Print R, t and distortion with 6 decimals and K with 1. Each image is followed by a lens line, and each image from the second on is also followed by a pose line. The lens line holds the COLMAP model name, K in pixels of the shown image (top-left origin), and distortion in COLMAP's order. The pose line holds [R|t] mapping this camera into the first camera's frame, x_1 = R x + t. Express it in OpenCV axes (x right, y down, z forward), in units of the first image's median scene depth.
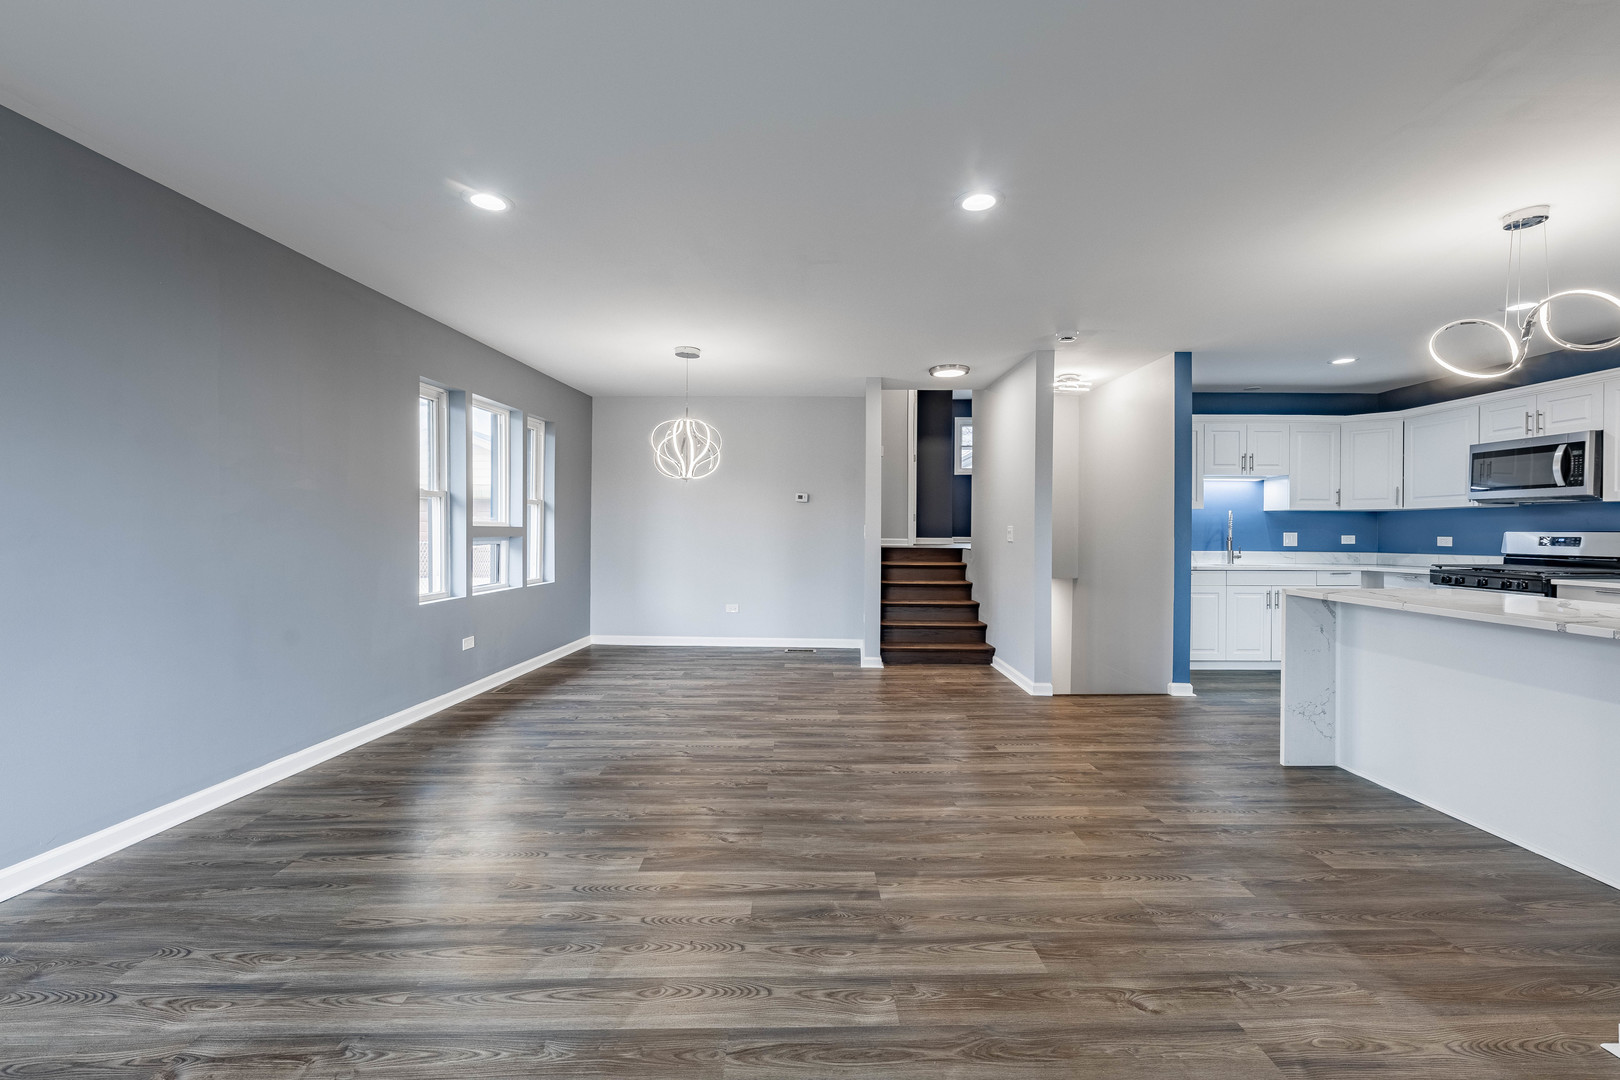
lens RADIAL K [[621.6, 0, 808.4], [0, 621.6, 530.2], [0, 0, 1]] dist [0.011241, -0.005117]
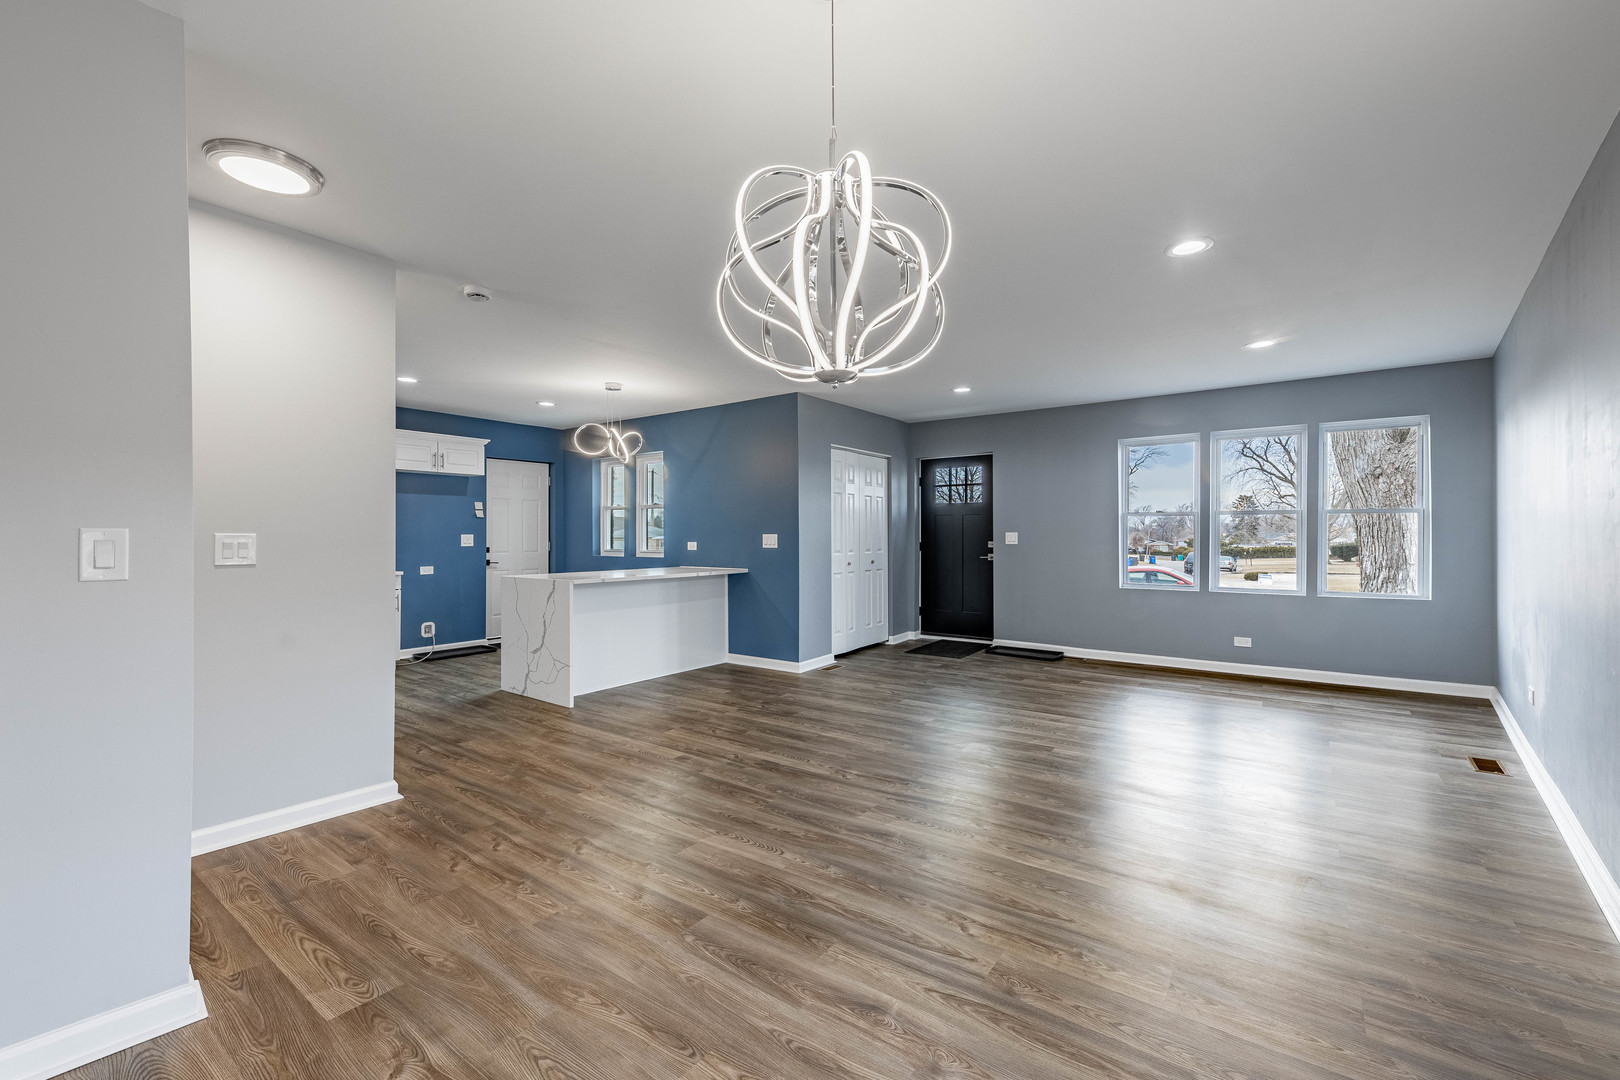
lens RADIAL K [[691.7, 0, 779.8], [0, 691.7, 535.3], [0, 0, 1]] dist [-0.001120, -0.000124]
pose [[-0.771284, -0.001688, 0.636489, -0.548521], [-0.000608, 0.999998, 0.001914, -0.009166], [-0.636491, 0.001089, -0.771284, 1.806457]]
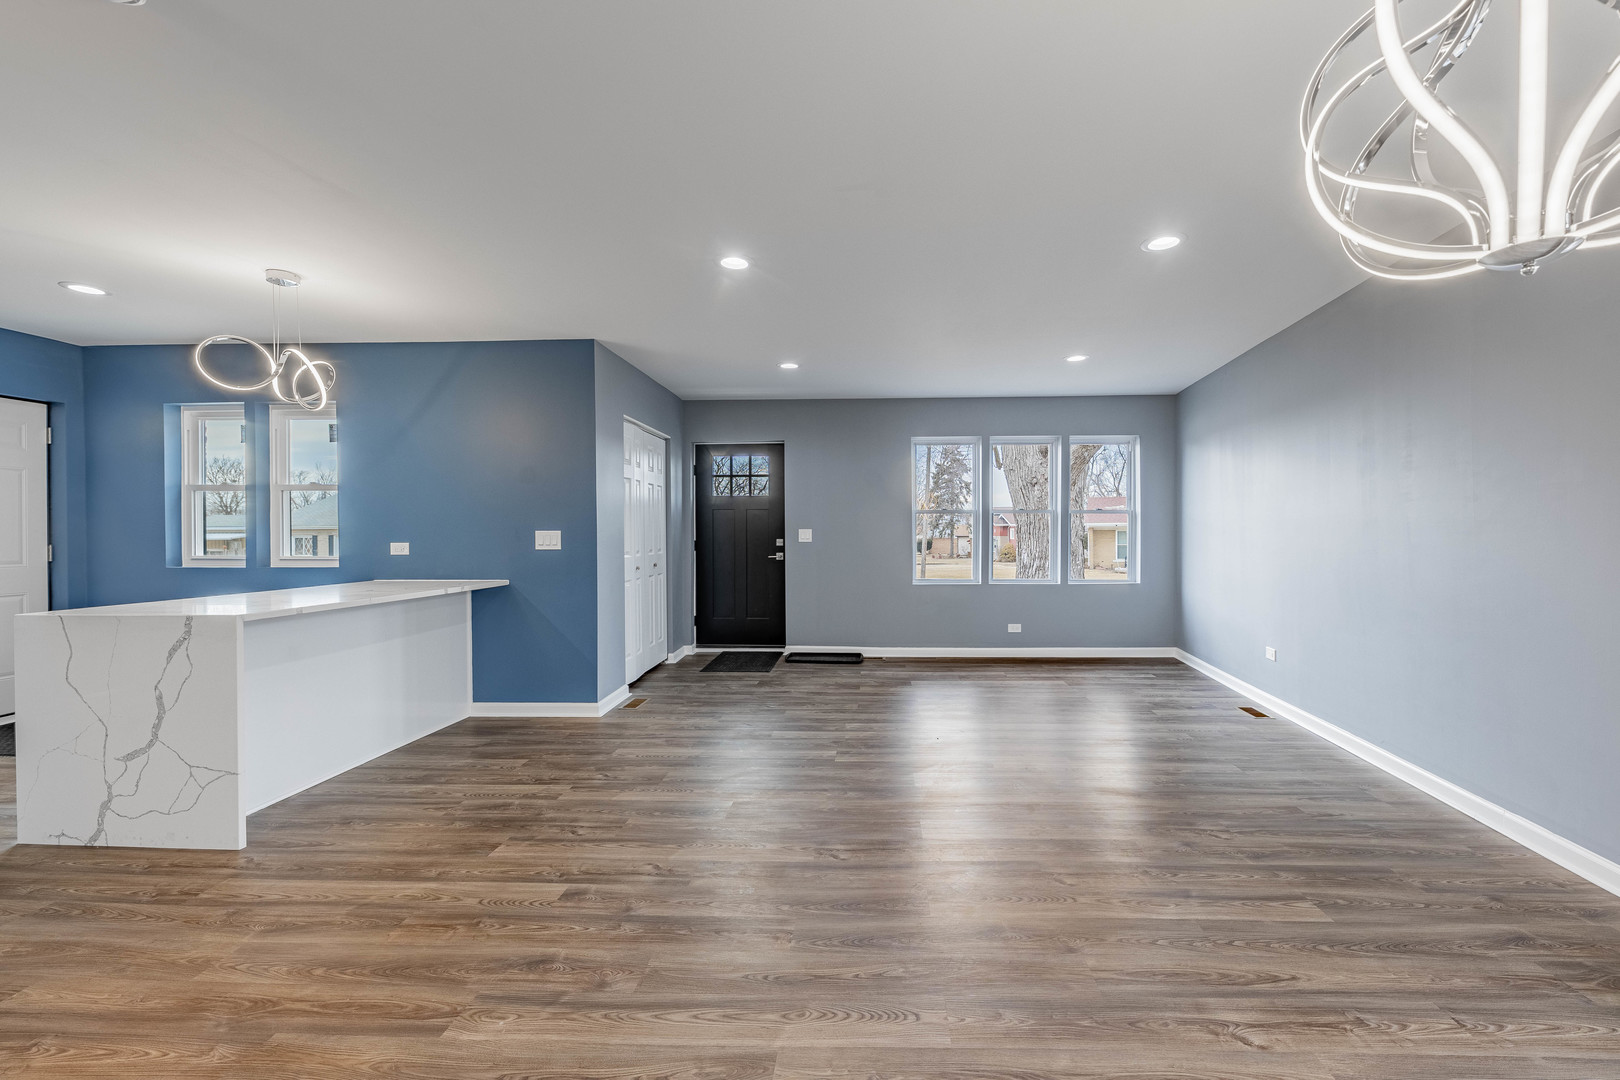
lens RADIAL K [[705.6, 0, 847.7], [0, 705.6, 539.0], [0, 0, 1]] dist [0.001815, -0.003709]
pose [[-0.997877, -0.000376, 0.065126, -0.023587], [0.000202, 0.999961, 0.008883, -0.004662], [-0.065127, 0.008877, -0.997838, 1.719403]]
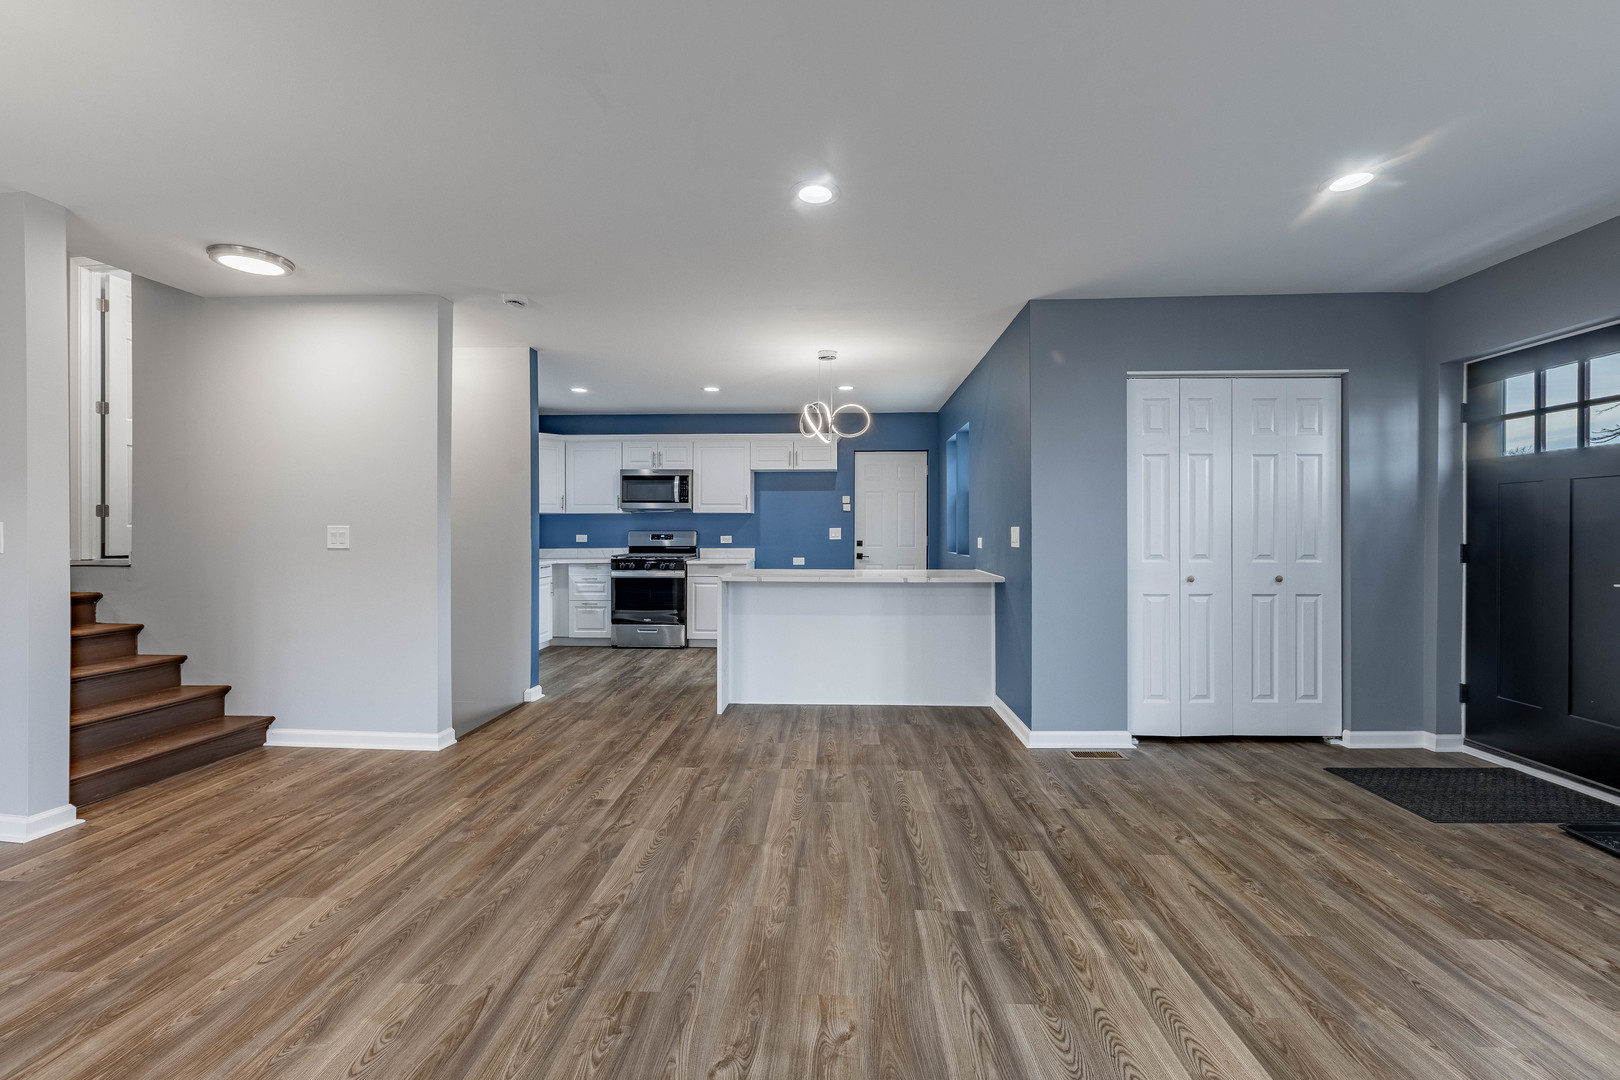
lens RADIAL K [[660.3, 0, 792.6], [0, 660.3, 534.3], [0, 0, 1]] dist [-0.001275, -0.000742]
pose [[0.093702, -0.008966, 0.995560, -0.548979], [-0.000180, 0.999959, 0.009023, -0.005429], [-0.995600, -0.001025, 0.093697, 0.691949]]
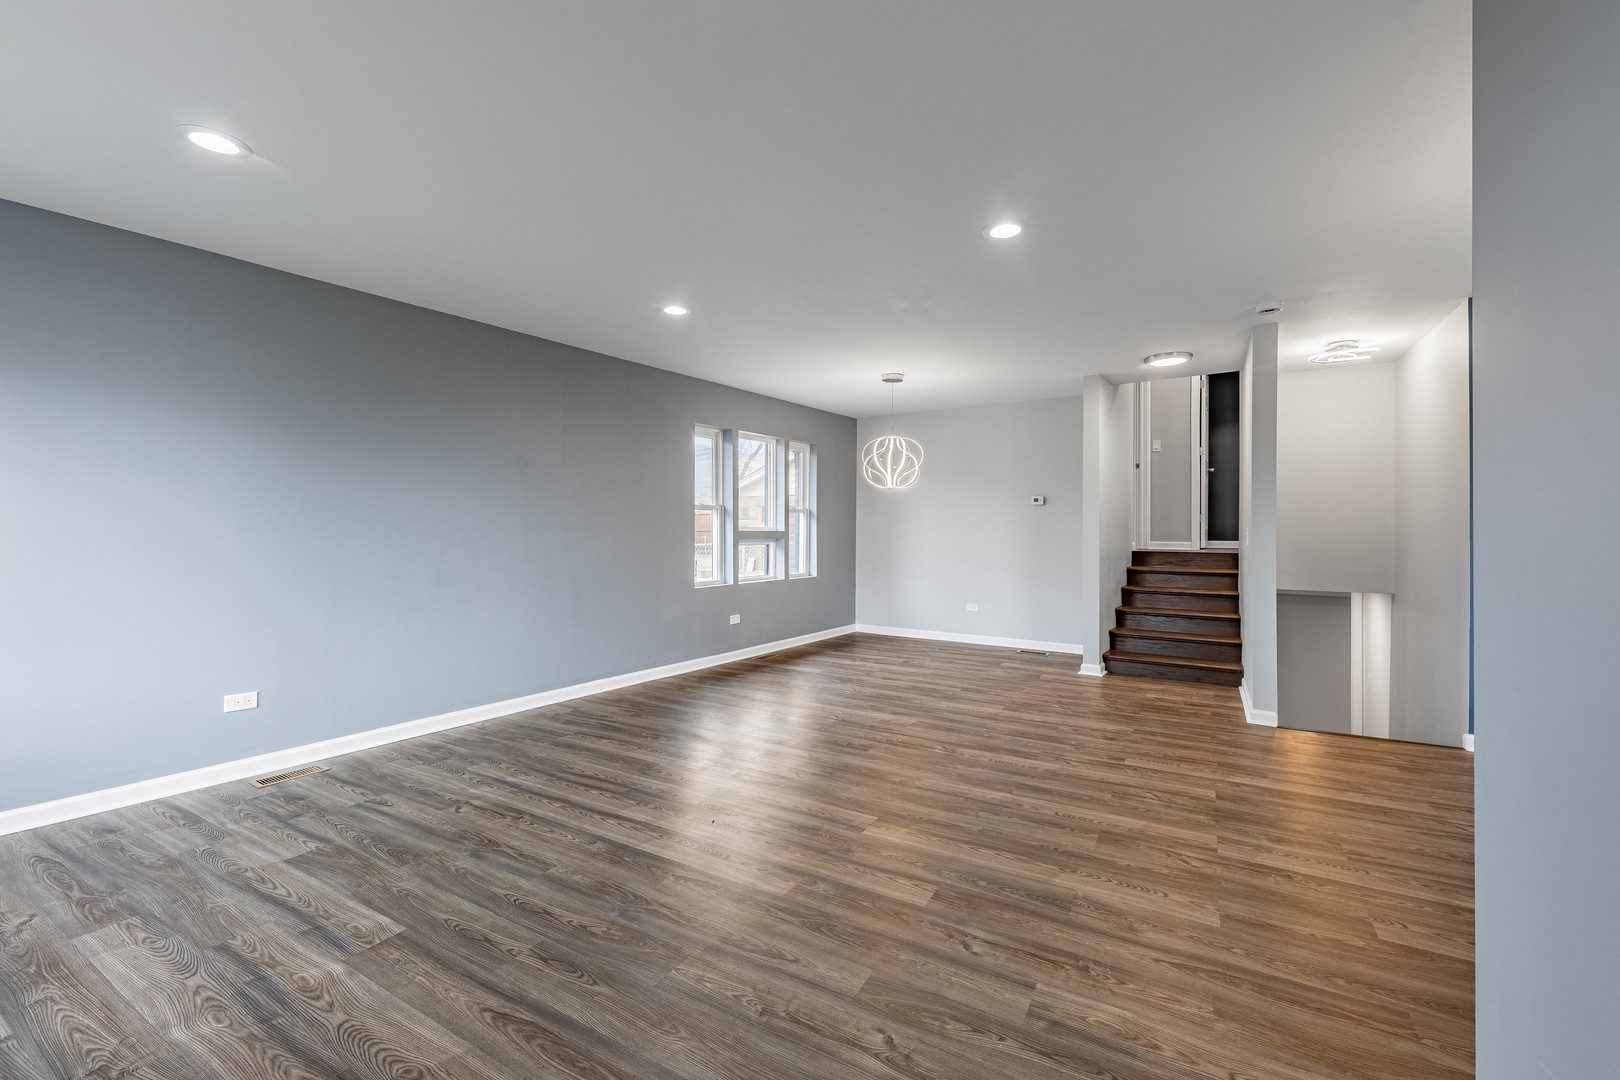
lens RADIAL K [[622.9, 0, 841.7], [0, 622.9, 532.8], [0, 0, 1]] dist [0.007558, 0.000030]
pose [[0.870024, -0.001856, -0.493007, 0.408743], [0.002878, 0.999995, 0.001315, -0.005180], [0.493002, -0.002563, 0.870025, -0.057153]]
